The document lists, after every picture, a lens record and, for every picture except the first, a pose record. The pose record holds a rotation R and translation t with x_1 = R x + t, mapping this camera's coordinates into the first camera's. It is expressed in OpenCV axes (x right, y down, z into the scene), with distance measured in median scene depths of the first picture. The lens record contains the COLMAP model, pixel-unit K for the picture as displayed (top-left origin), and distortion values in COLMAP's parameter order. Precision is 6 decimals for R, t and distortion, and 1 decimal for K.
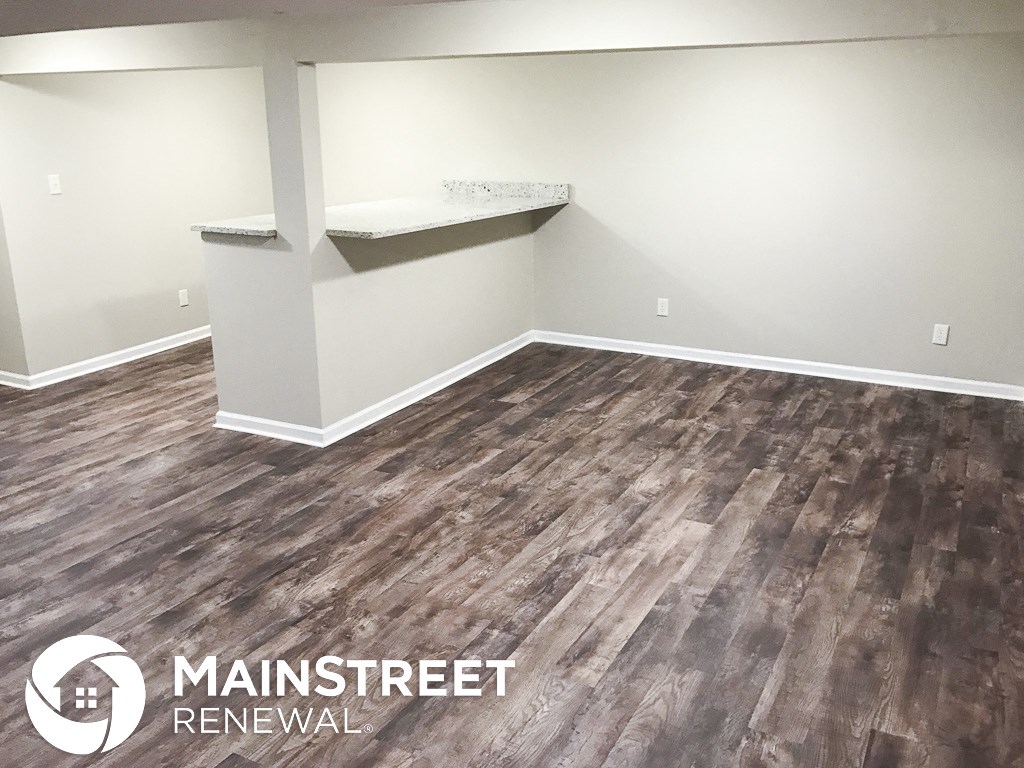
lens RADIAL K [[840.5, 0, 512.0], [0, 840.5, 384.0], [0, 0, 1]] dist [0.066754, -0.115907]
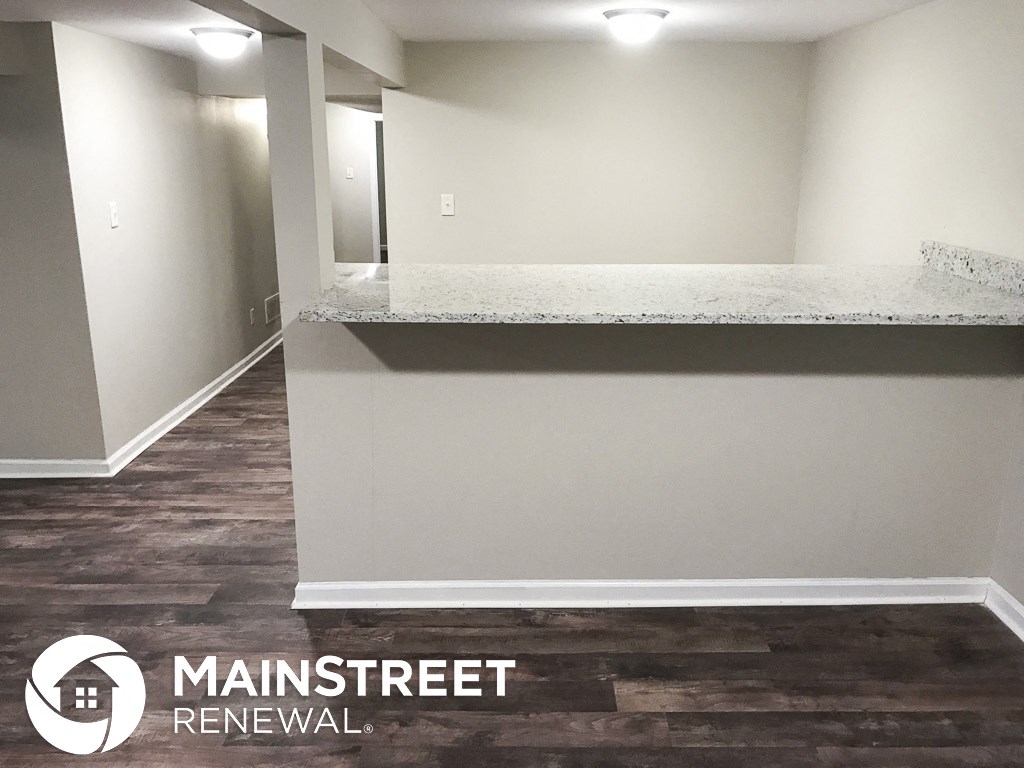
lens RADIAL K [[840.5, 0, 512.0], [0, 840.5, 384.0], [0, 0, 1]] dist [0.066754, -0.115907]
pose [[0.476027, 0.241161, -0.845718, 0.337997], [-0.262792, 0.956734, 0.124901, -0.197193], [0.839249, 0.162791, 0.518807, 0.667854]]
